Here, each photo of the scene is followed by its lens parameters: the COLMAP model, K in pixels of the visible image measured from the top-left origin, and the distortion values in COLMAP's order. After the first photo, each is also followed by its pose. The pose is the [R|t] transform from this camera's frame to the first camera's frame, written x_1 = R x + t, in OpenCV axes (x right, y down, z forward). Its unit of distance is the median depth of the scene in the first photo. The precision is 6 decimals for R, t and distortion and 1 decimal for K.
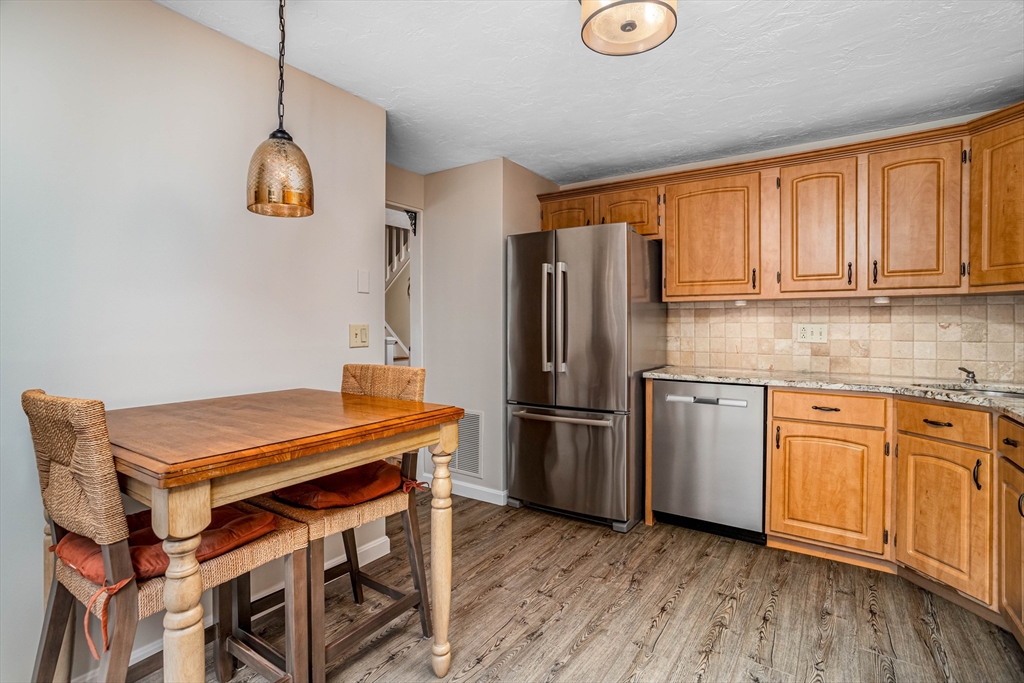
lens RADIAL K [[494.1, 0, 509.0], [0, 494.1, 332.6], [0, 0, 1]] dist [-0.041154, 0.024912]
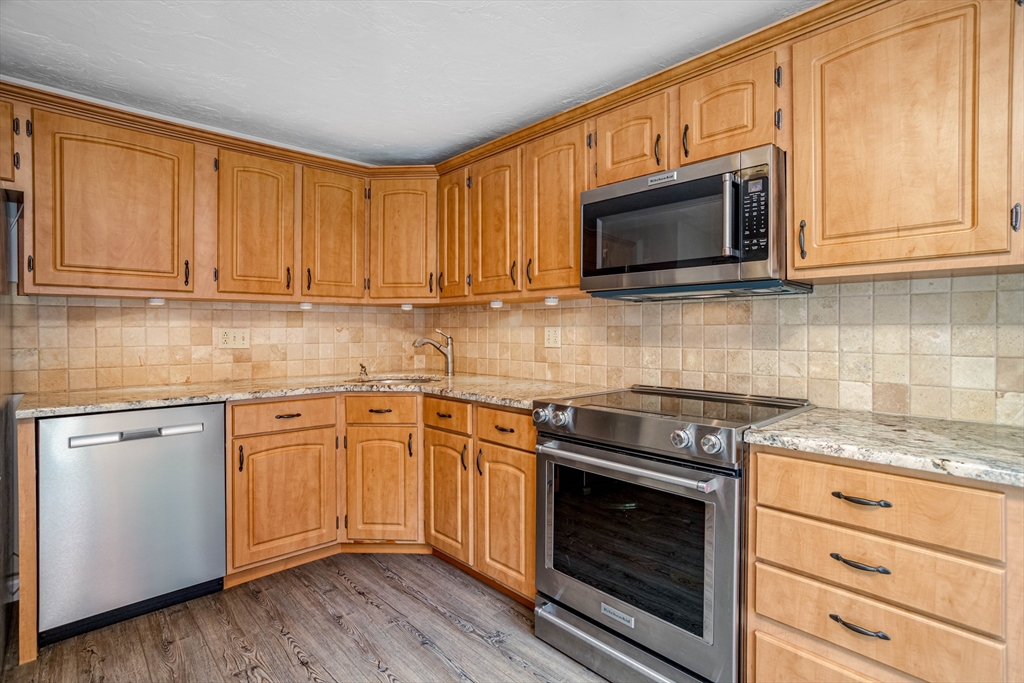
lens RADIAL K [[494.1, 0, 509.0], [0, 494.1, 332.6], [0, 0, 1]] dist [-0.041154, 0.024912]
pose [[0.231968, -0.010301, 0.972669, -0.188160], [0.014797, 0.999866, 0.007060, -0.009651], [-0.972611, 0.012755, 0.232089, 0.334416]]
